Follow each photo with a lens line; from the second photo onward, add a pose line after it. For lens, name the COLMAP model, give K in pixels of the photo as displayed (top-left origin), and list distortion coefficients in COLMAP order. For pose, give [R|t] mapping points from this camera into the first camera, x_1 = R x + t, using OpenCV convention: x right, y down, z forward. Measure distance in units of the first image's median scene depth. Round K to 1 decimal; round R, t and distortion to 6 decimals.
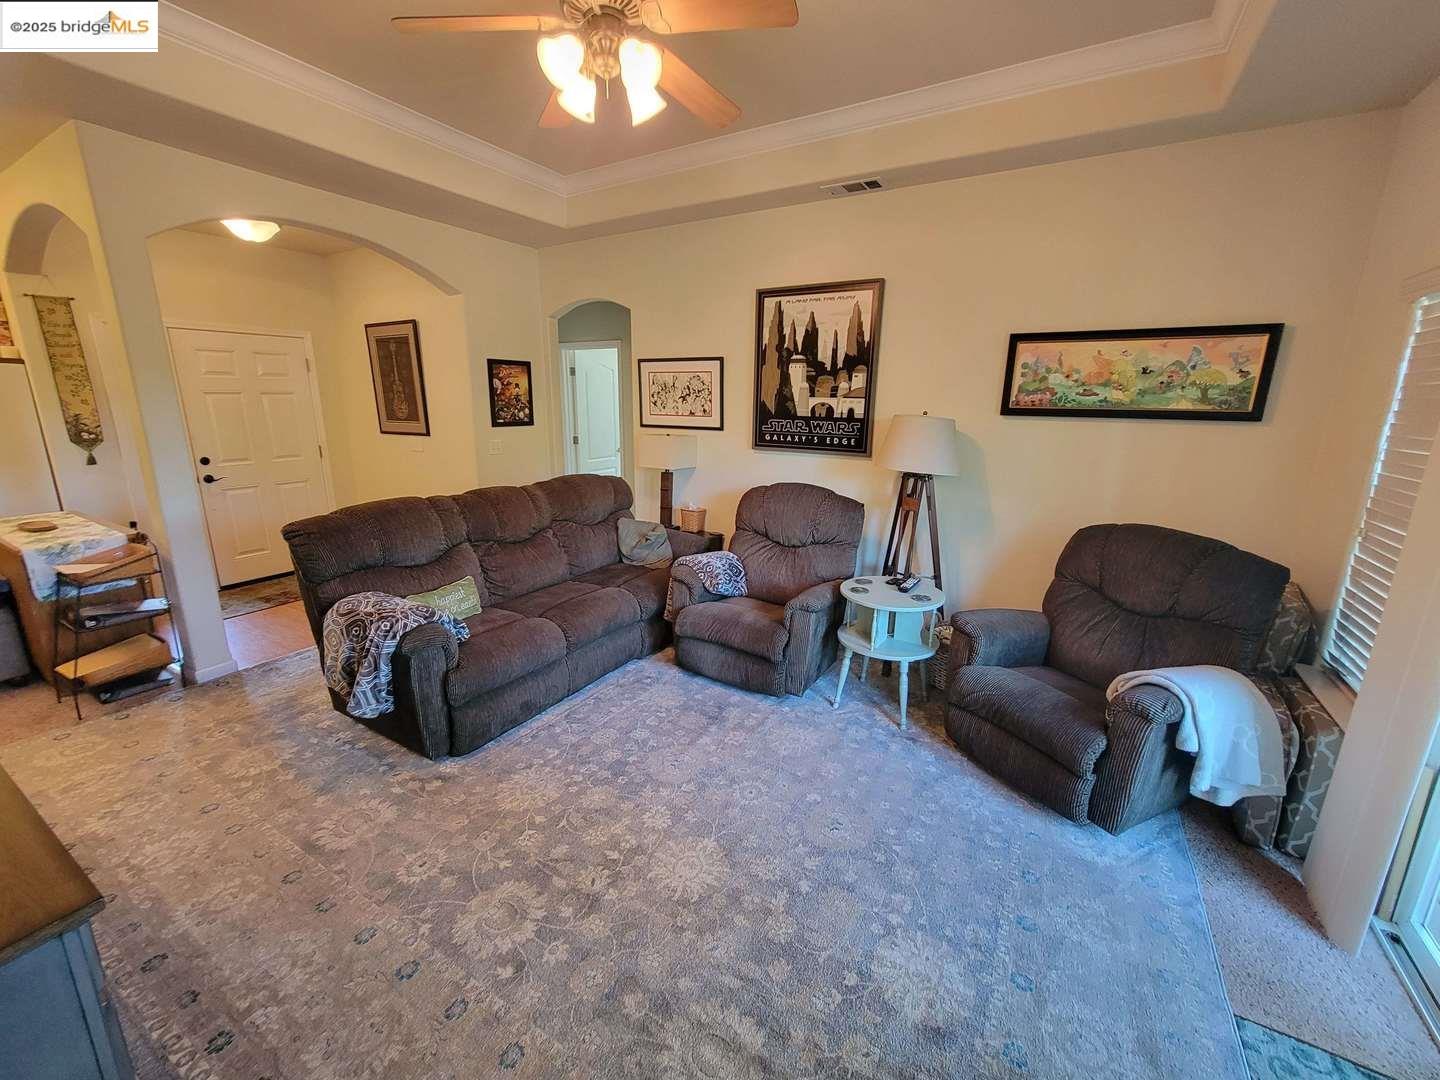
lens RADIAL K [[592.1, 0, 714.7], [0, 592.1, 545.1], [0, 0, 1]] dist [-0.003748, -0.000011]
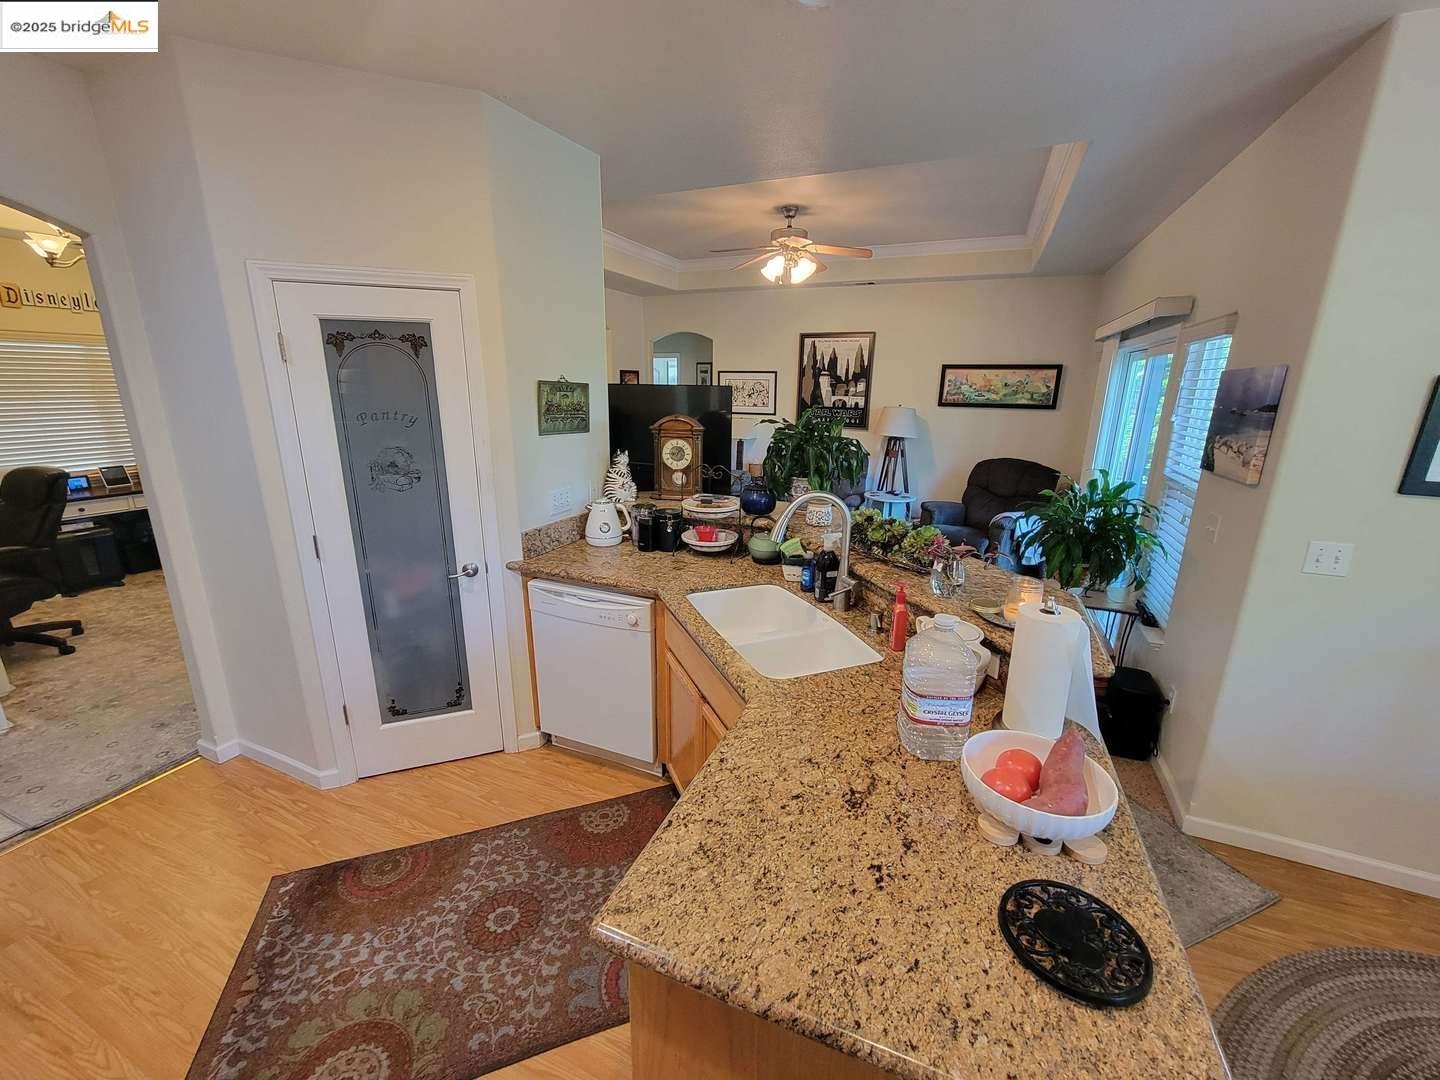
lens RADIAL K [[586.7, 0, 715.6], [0, 586.7, 543.0], [0, 0, 1]] dist [-0.003992, 0.000923]
pose [[0.991336, -0.032678, 0.127221, -0.426617], [0.029928, 0.999276, 0.023471, 0.137357], [-0.127896, -0.019460, 0.991597, -0.701124]]
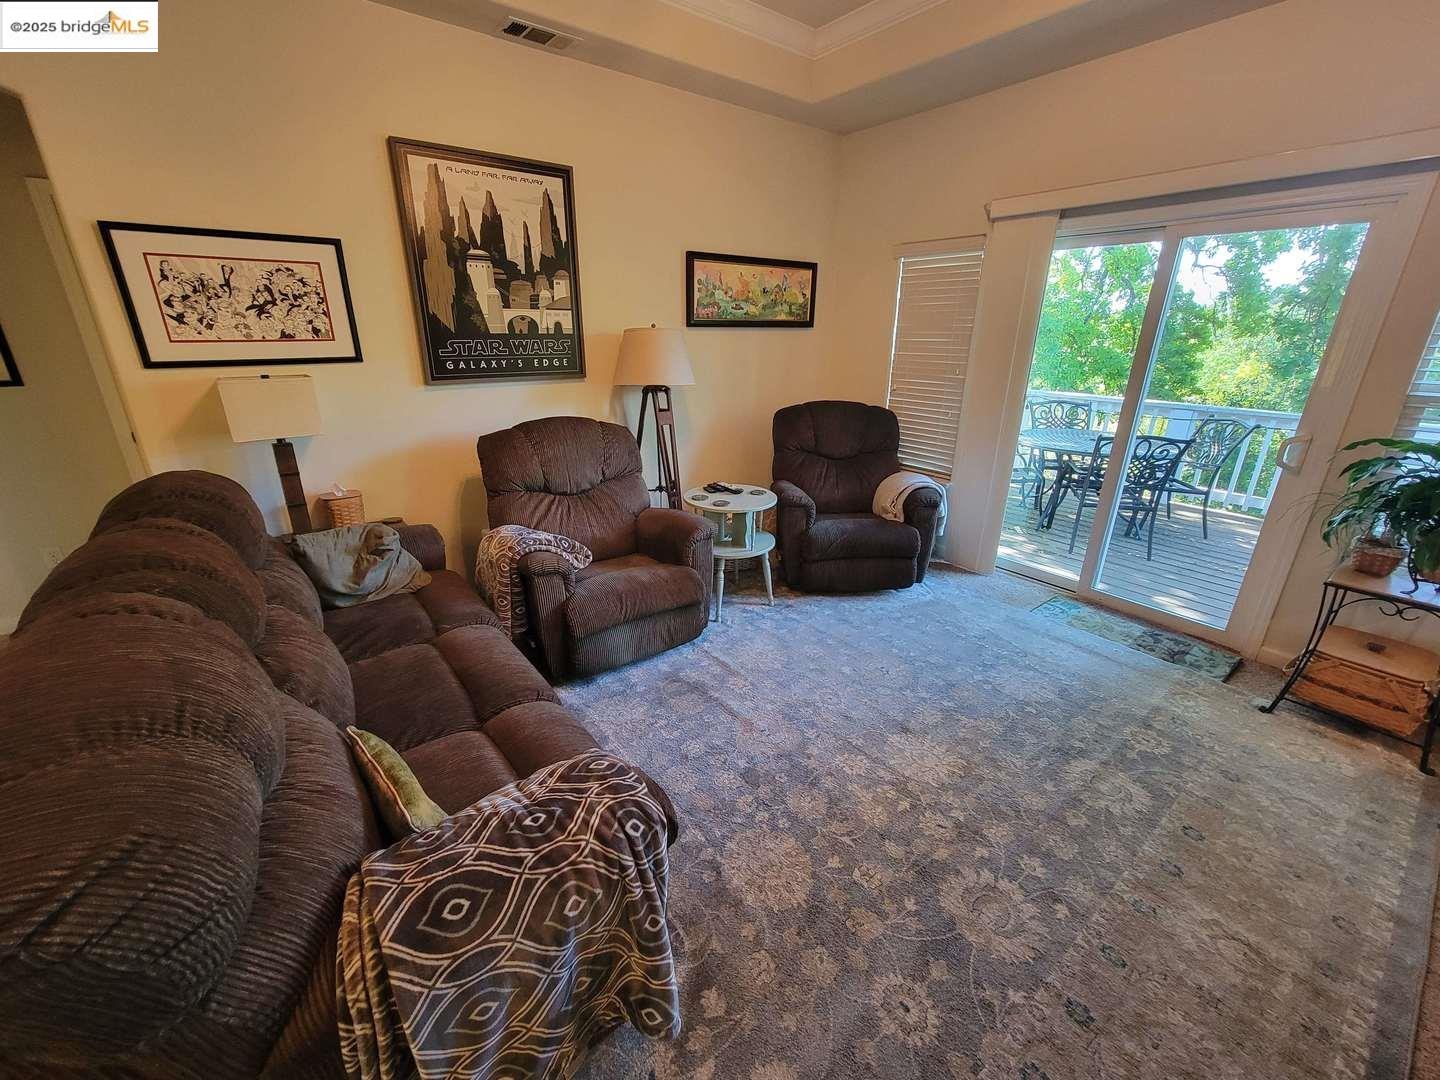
lens RADIAL K [[585.8, 0, 717.4], [0, 585.8, 546.1], [0, 0, 1]] dist [-0.009019, 0.000236]
pose [[0.361868, -0.335401, 0.869803, -0.529919], [0.226610, 0.936698, 0.266919, -0.100182], [-0.904267, 0.100517, 0.414966, 0.468052]]
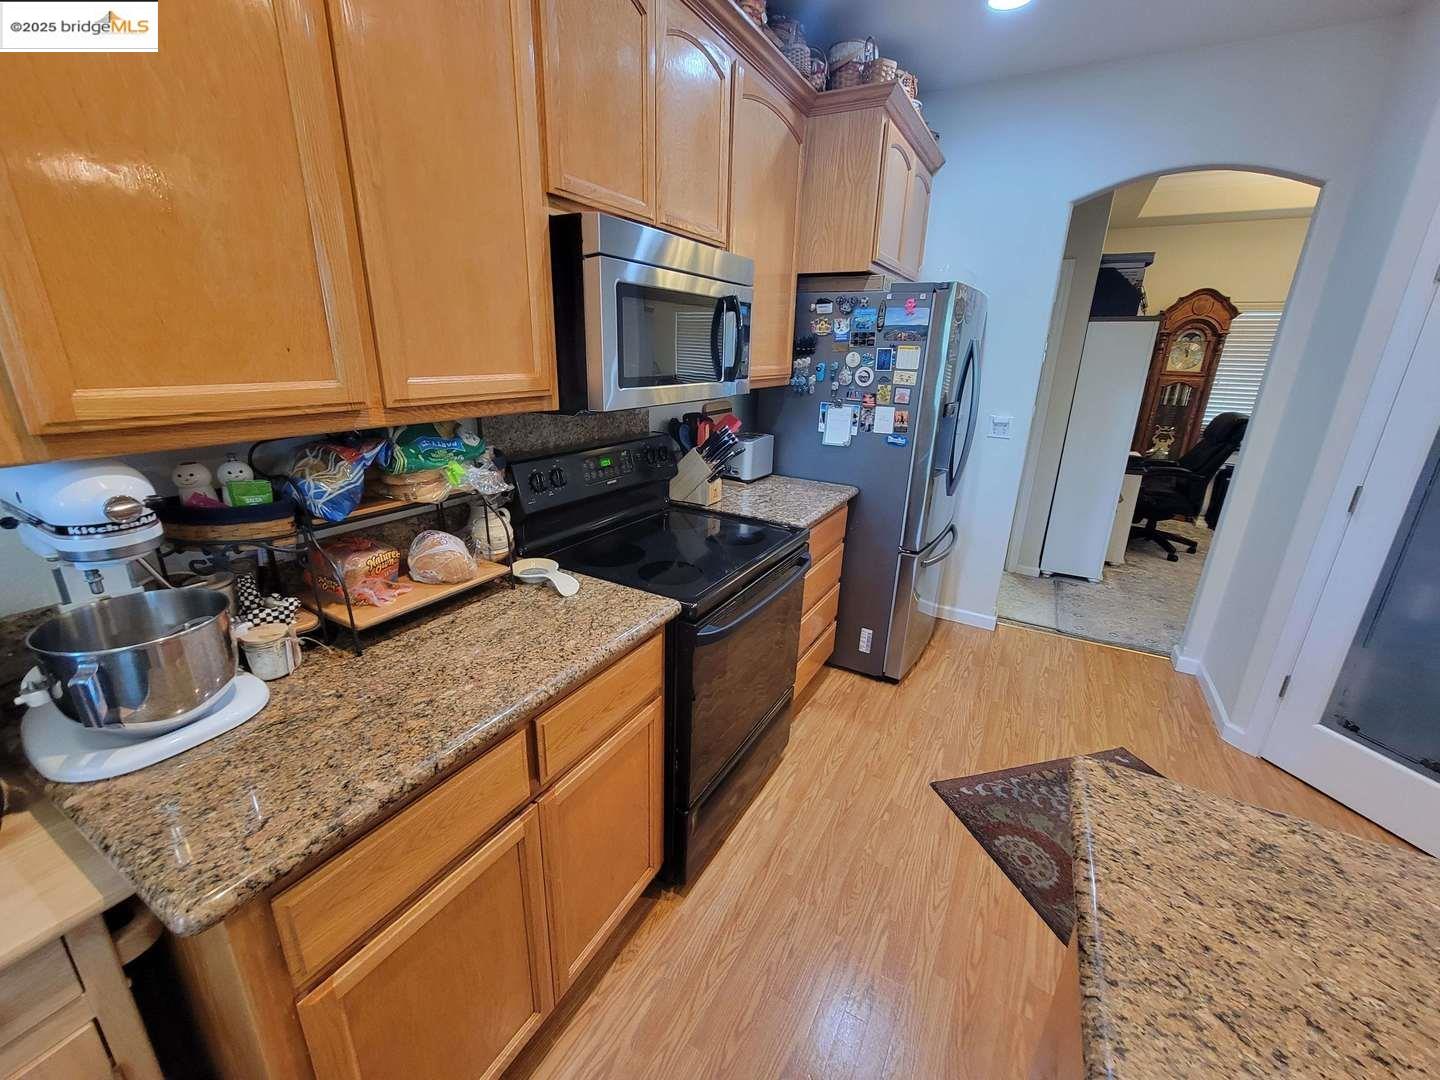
lens RADIAL K [[586.7, 0, 715.6], [0, 586.7, 543.0], [0, 0, 1]] dist [-0.003992, 0.000923]
pose [[0.032193, 0.307187, -0.951104, -0.257196], [-0.268482, 0.919280, 0.287821, 0.183174], [0.962747, 0.246089, 0.112068, -0.660490]]
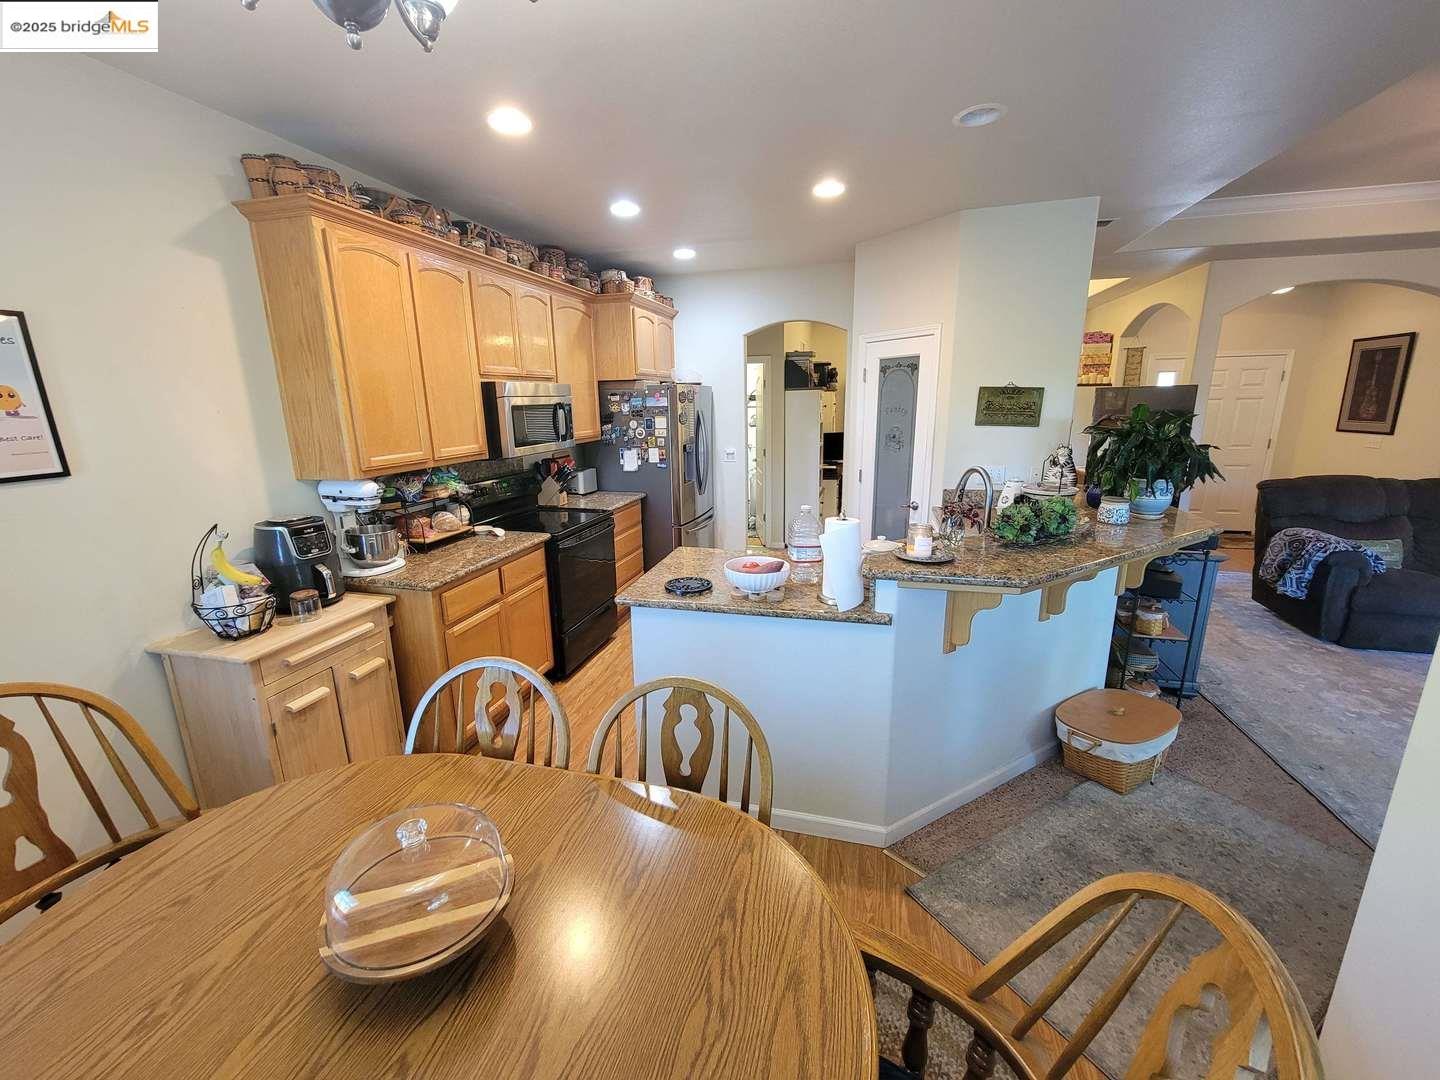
lens RADIAL K [[583.3, 0, 716.8], [0, 583.3, 539.9], [0, 0, 1]] dist [-0.005651, -0.000407]
pose [[0.281434, 0.212234, -0.935816, 0.295107], [-0.214828, 0.964416, 0.154113, 0.149058], [0.935224, 0.157667, 0.317014, -0.673213]]
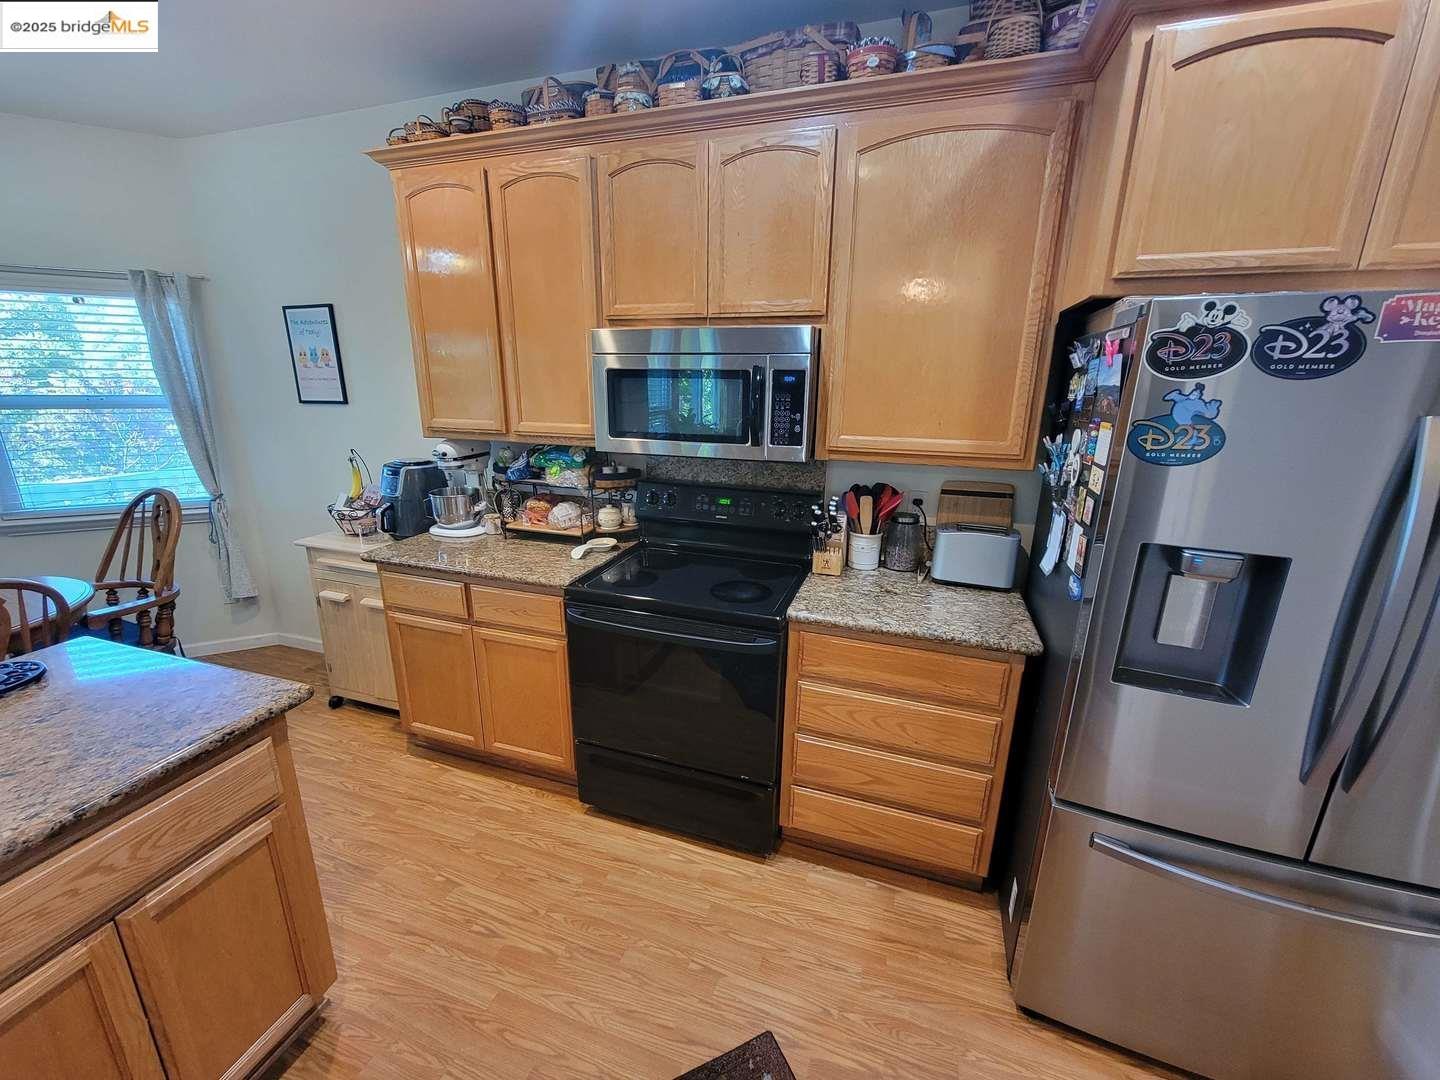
lens RADIAL K [[586.7, 0, 715.6], [0, 586.7, 543.0], [0, 0, 1]] dist [-0.003992, 0.000923]
pose [[-0.976793, 0.036894, -0.210983, -0.617168], [-0.073093, 0.868499, 0.490272, 0.024637], [0.201327, 0.494315, -0.845648, -0.168152]]
